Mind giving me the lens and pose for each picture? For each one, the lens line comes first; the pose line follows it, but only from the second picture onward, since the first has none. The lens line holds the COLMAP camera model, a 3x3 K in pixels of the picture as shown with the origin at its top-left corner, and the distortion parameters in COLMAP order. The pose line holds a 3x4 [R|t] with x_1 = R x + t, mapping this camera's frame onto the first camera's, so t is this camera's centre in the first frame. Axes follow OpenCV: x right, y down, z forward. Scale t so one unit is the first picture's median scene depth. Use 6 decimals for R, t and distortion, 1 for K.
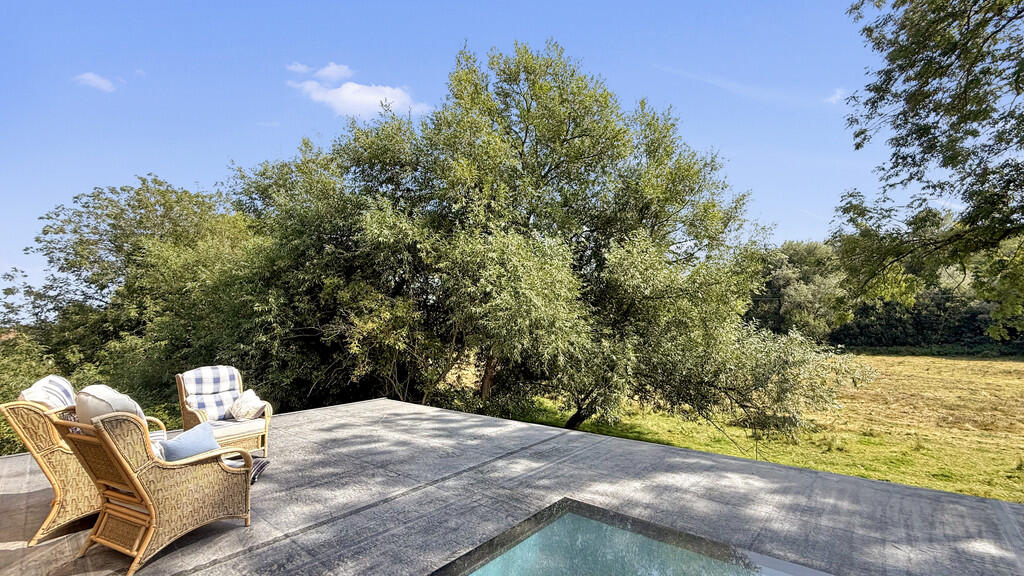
lens RADIAL K [[417.9, 0, 512.0], [0, 417.9, 288.0], [0, 0, 1]] dist [0.002085, 0.000142]
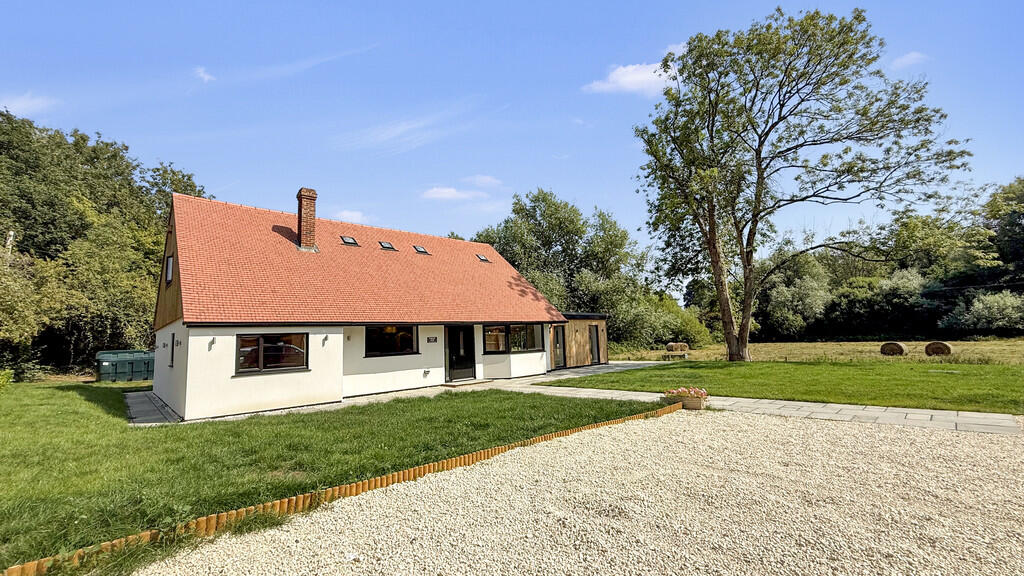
lens RADIAL K [[417.9, 0, 512.0], [0, 417.9, 288.0], [0, 0, 1]] dist [0.002085, 0.000142]
pose [[0.995351, -0.020334, -0.094141, 0.018926], [0.018351, 0.999592, -0.021891, 0.008140], [0.094548, 0.020062, 0.995318, -0.351226]]
